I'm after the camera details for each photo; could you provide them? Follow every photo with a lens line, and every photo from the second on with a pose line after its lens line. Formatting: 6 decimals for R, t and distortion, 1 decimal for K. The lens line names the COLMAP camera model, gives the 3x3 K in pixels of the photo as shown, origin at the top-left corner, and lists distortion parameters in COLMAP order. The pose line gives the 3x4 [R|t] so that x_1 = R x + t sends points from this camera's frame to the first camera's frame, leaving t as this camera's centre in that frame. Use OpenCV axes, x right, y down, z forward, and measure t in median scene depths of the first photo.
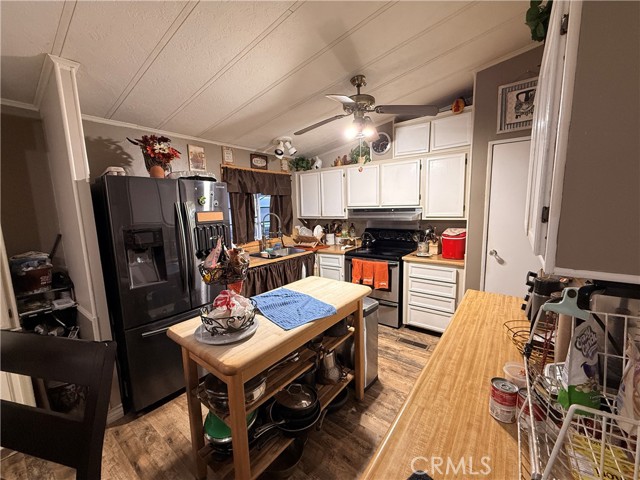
lens RADIAL K [[254.9, 0, 323.2], [0, 254.9, 240.0], [0, 0, 1]] dist [-0.003954, -0.000530]
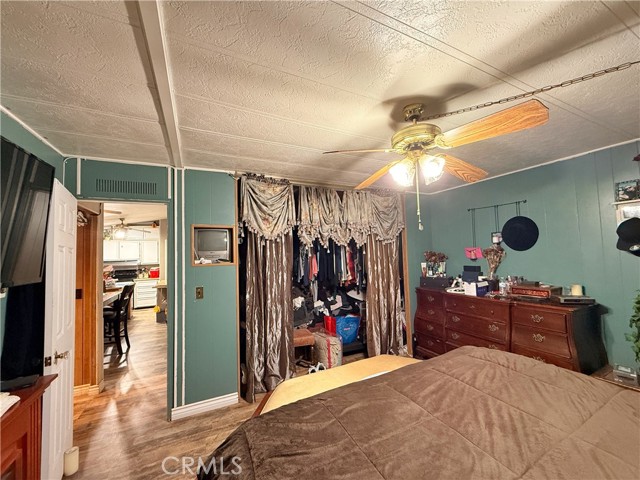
lens RADIAL K [[254.9, 0, 323.6], [0, 254.9, 240.9], [0, 0, 1]] dist [-0.003954, -0.000530]
pose [[0.462196, 0.055221, 0.885057, -1.015795], [0.125023, 0.984032, -0.126686, 0.234513], [-0.877920, 0.169207, 0.447912, -1.759714]]
